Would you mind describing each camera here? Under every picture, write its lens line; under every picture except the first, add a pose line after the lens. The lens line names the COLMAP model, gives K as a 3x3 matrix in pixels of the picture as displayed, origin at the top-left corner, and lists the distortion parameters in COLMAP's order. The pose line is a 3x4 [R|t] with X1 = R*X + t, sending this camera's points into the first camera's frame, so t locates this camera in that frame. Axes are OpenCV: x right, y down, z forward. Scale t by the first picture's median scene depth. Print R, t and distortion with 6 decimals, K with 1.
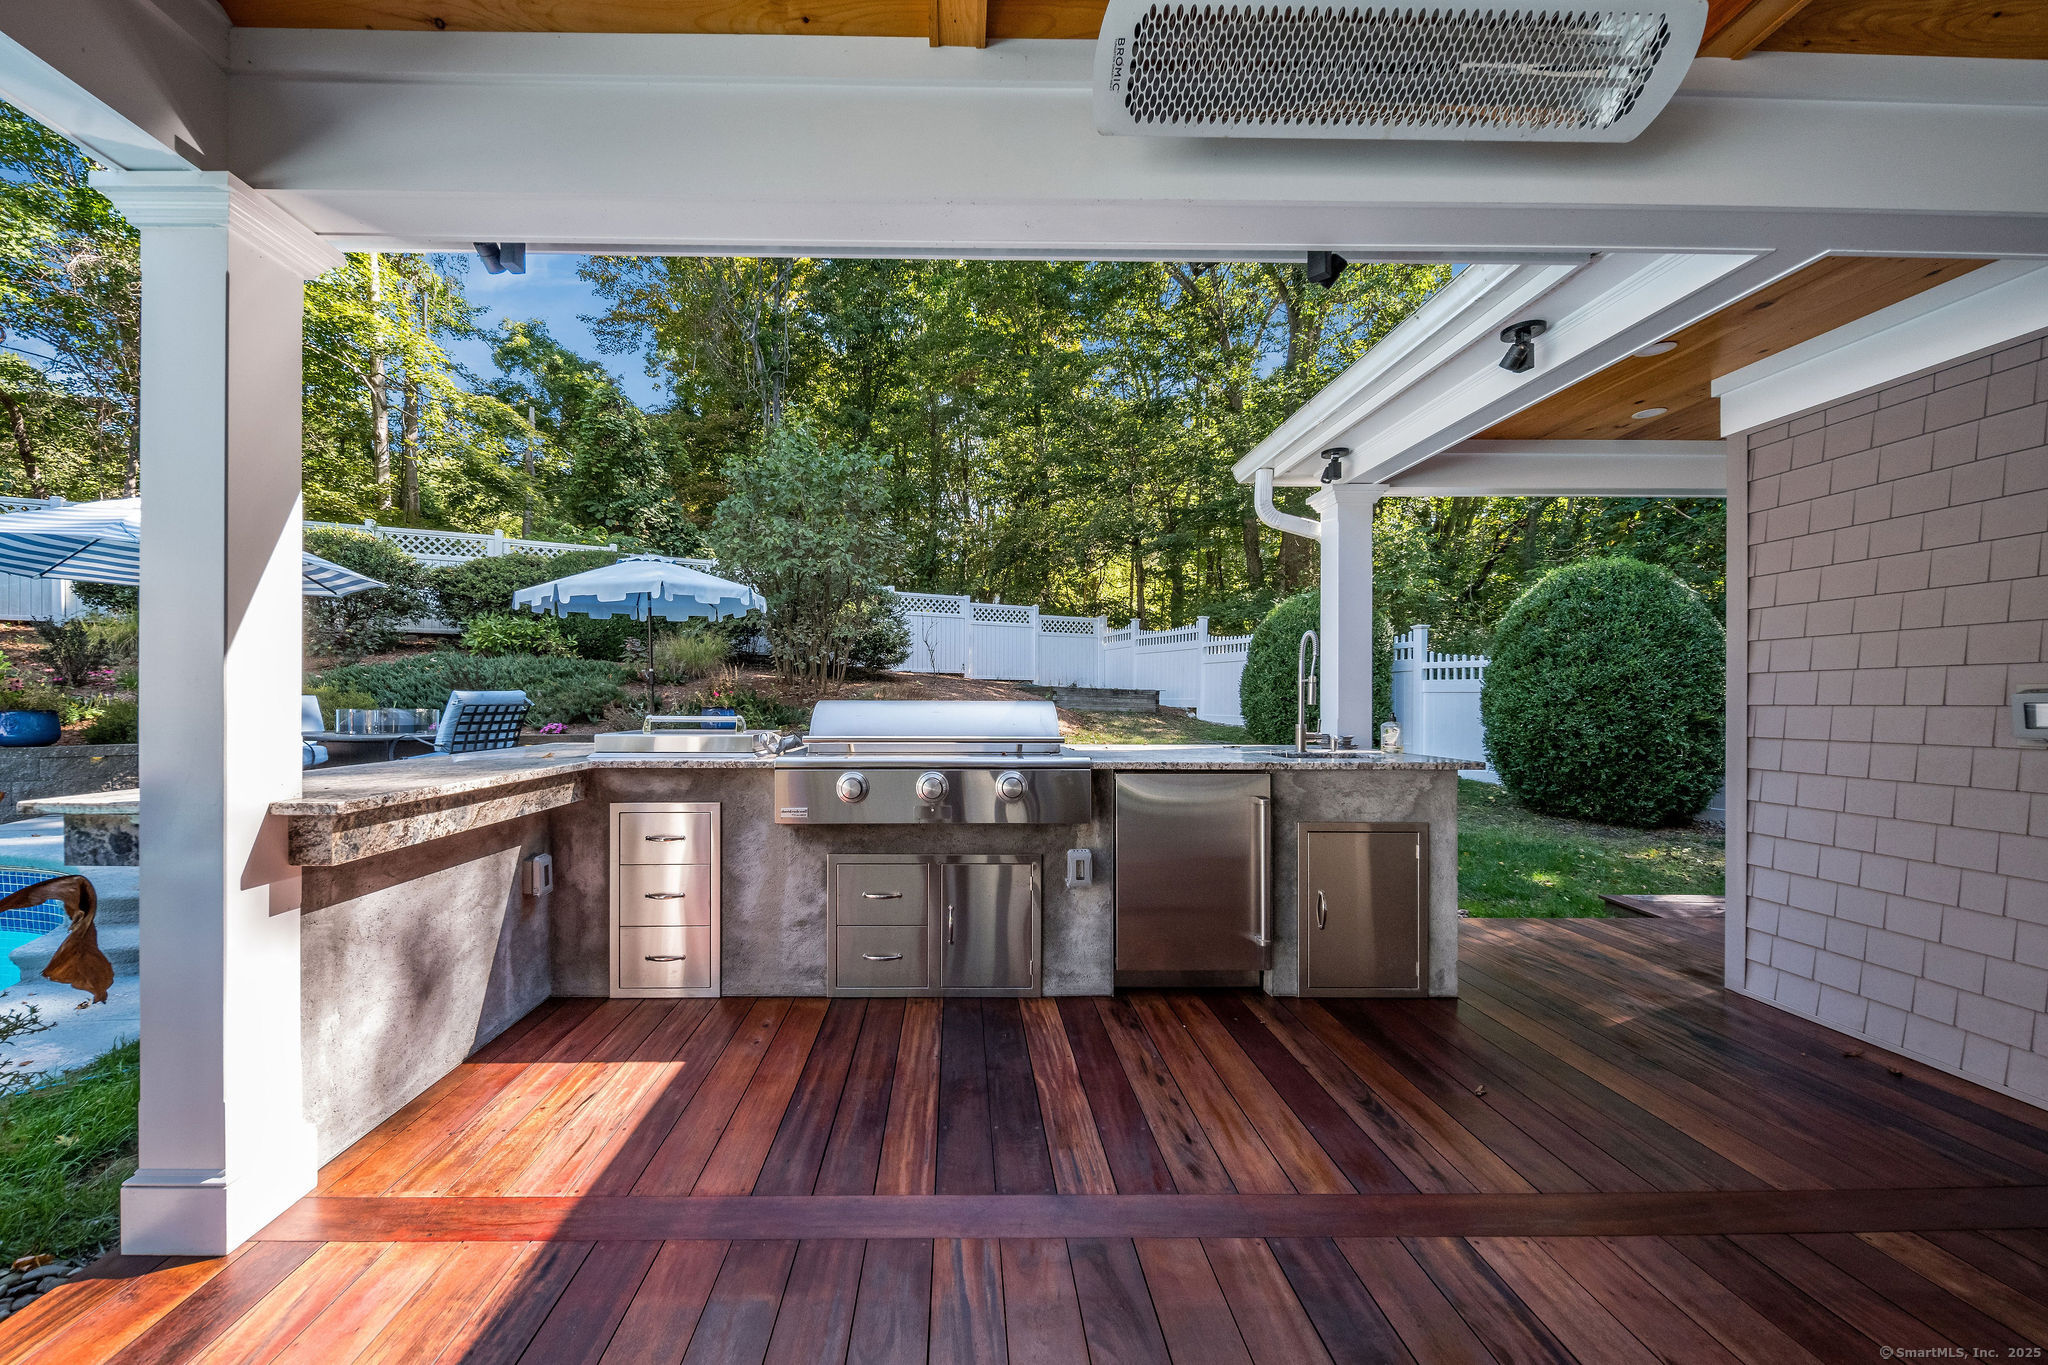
lens RADIAL K [[722.5, 0, 959.9], [0, 722.5, 701.0], [0, 0, 1]] dist [0.000478, 0.000011]
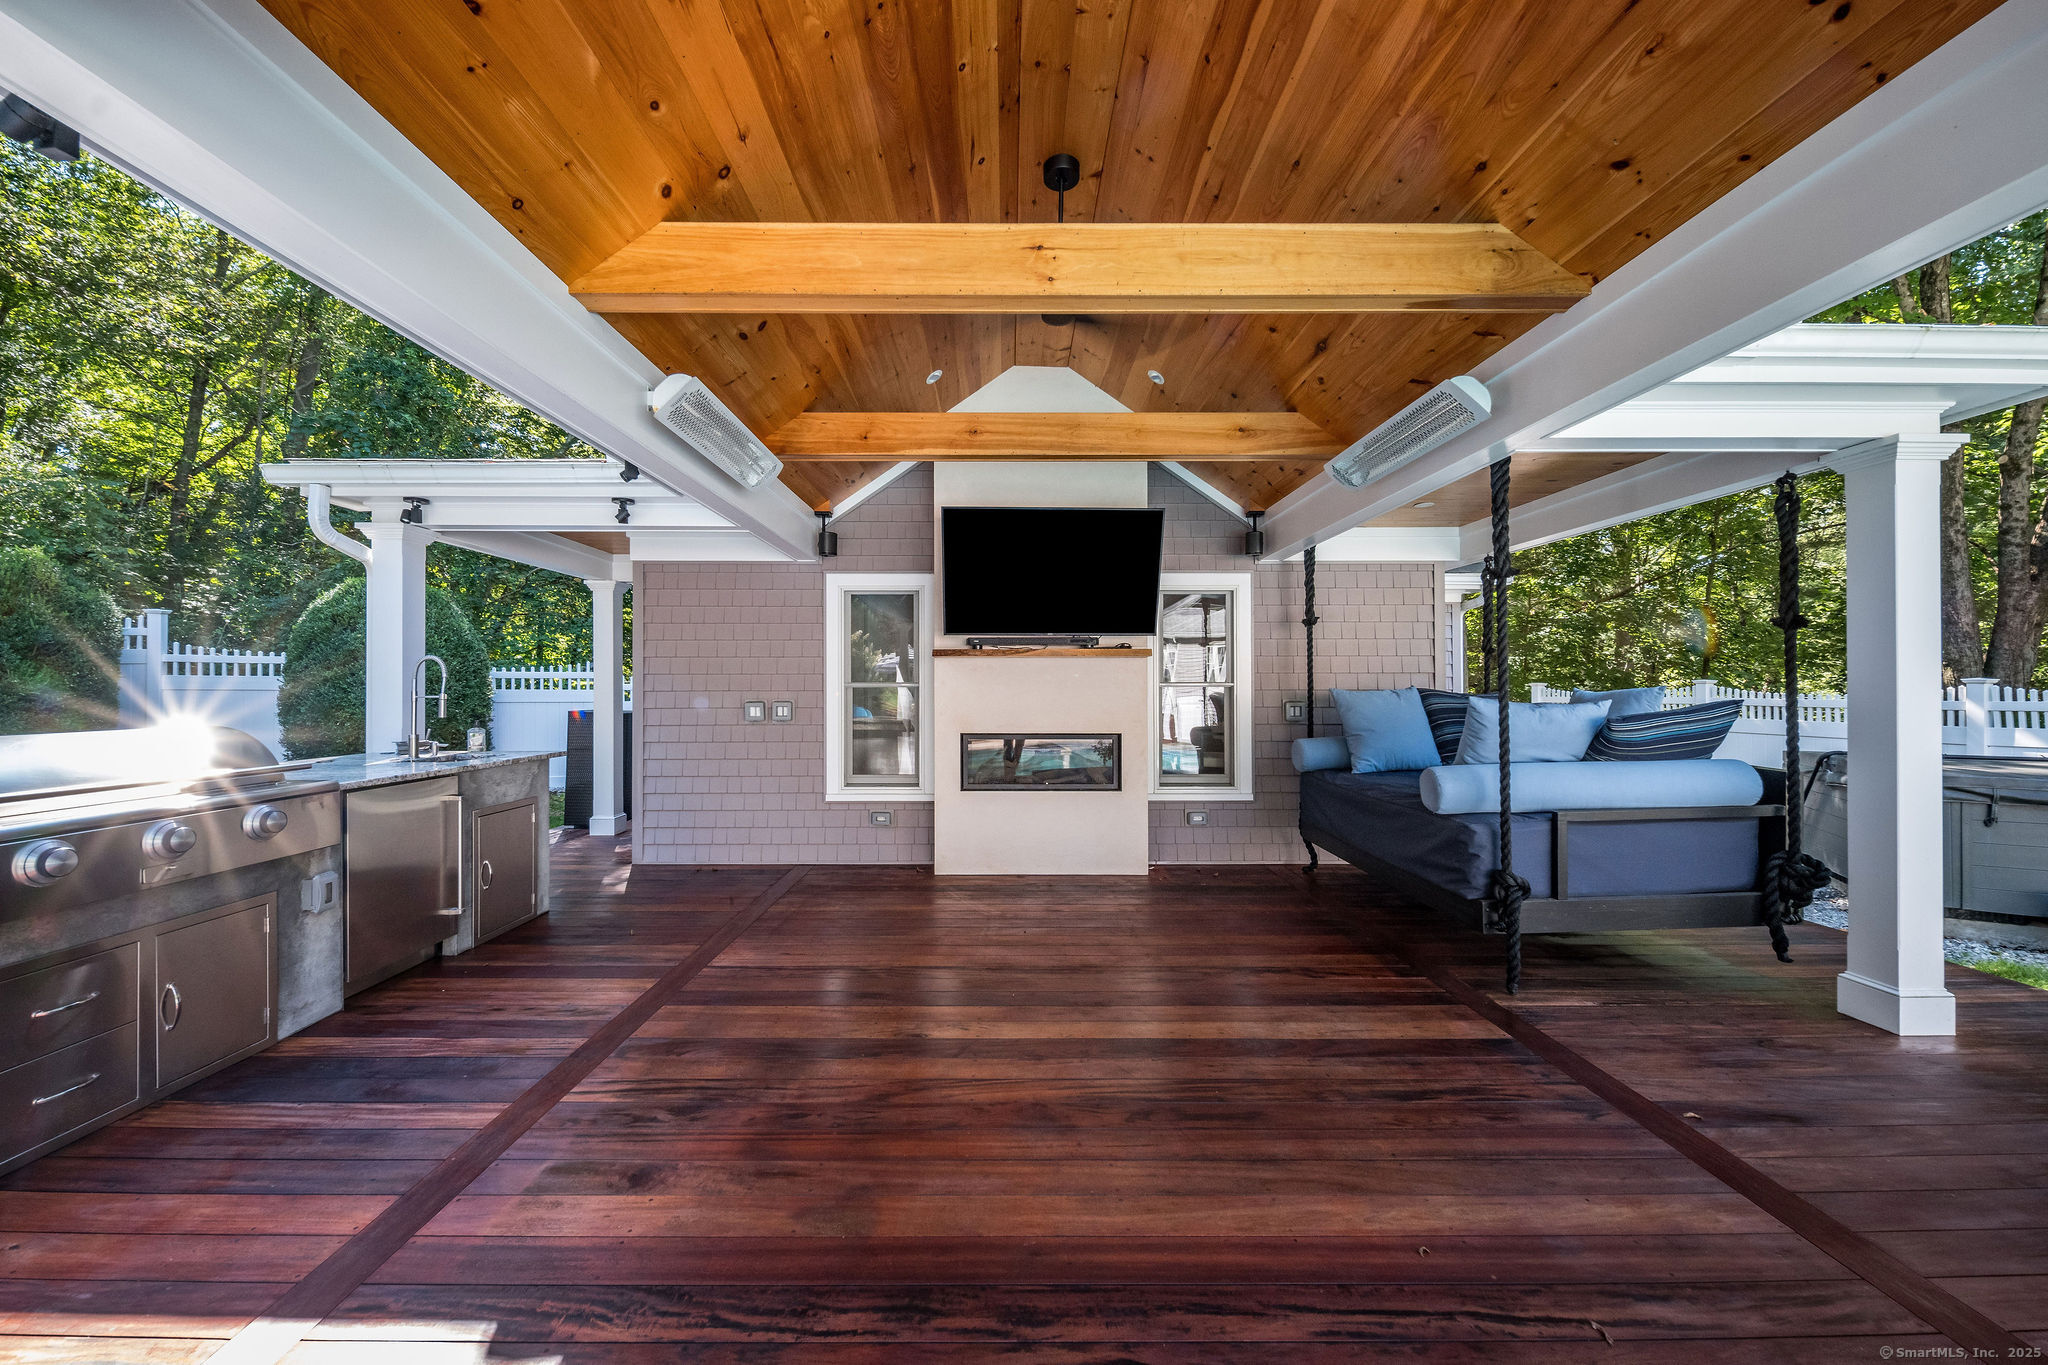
lens RADIAL K [[749.3, 0, 1024.0], [0, 749.3, 682.5], [0, 0, 1]] dist [0.000770, 0.000018]
pose [[-0.014357, 0.005248, 0.999883, -0.869660], [0.001956, 0.999984, -0.005220, -0.049951], [-0.999895, 0.001881, -0.014367, 0.045211]]
